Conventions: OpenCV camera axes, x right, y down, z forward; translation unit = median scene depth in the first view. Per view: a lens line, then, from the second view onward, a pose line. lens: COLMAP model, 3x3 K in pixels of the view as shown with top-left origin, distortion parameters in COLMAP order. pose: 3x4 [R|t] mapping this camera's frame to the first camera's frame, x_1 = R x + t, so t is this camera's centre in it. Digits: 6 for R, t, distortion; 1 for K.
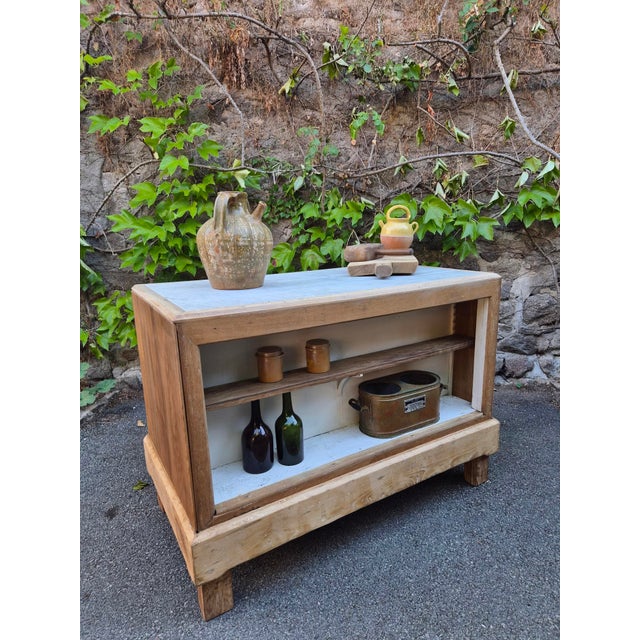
lens RADIAL K [[429.4, 0, 319.5], [0, 429.4, 322.3], [0, 0, 1]] dist [0.061521, -0.048111]
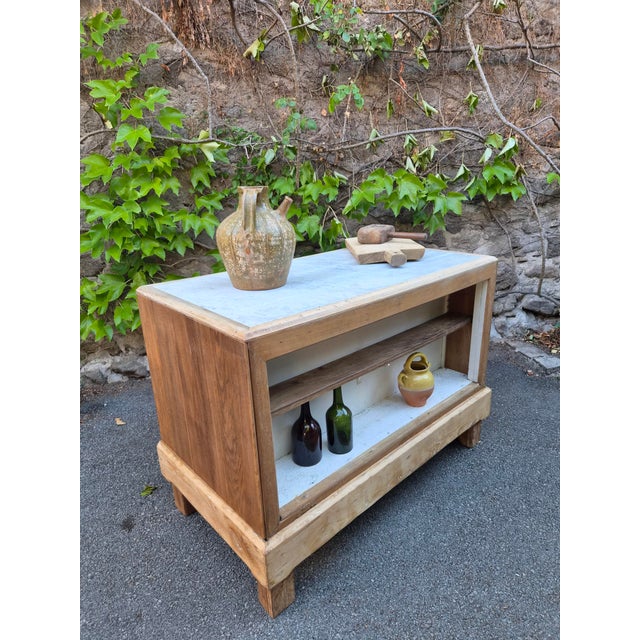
lens RADIAL K [[429.9, 0, 323.1], [0, 429.9, 319.9], [0, 0, 1]] dist [0.058592, -0.045244]
pose [[0.978873, -0.069274, 0.192374, -0.144277], [0.050524, 0.993631, 0.100721, -0.056109], [-0.198126, -0.088873, 0.976139, 0.015347]]
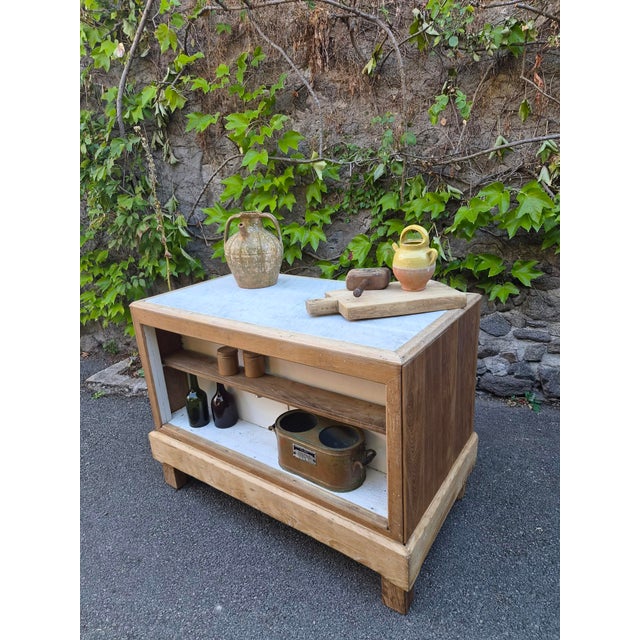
lens RADIAL K [[429.1, 0, 322.3], [0, 429.1, 323.7], [0, 0, 1]] dist [0.062550, -0.051192]
pose [[0.951984, 0.077489, -0.296179, 0.141063], [-0.041994, 0.991345, 0.124388, -0.107981], [0.303254, -0.105977, 0.946998, 0.037919]]
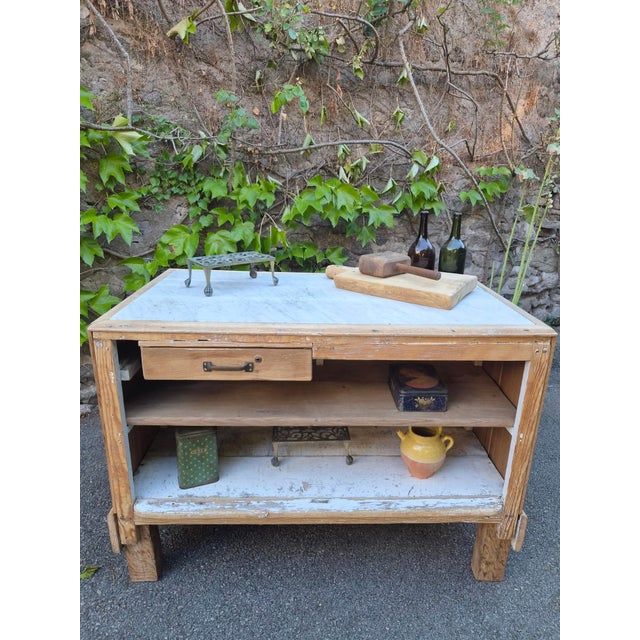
lens RADIAL K [[439.4, 0, 320.4], [0, 439.4, 318.4], [0, 0, 1]] dist [0.062555, -0.050503]
pose [[0.875326, -0.092065, 0.474687, -0.281345], [0.047878, 0.993385, 0.104378, -0.086222], [-0.481156, -0.068638, 0.873944, 0.119089]]
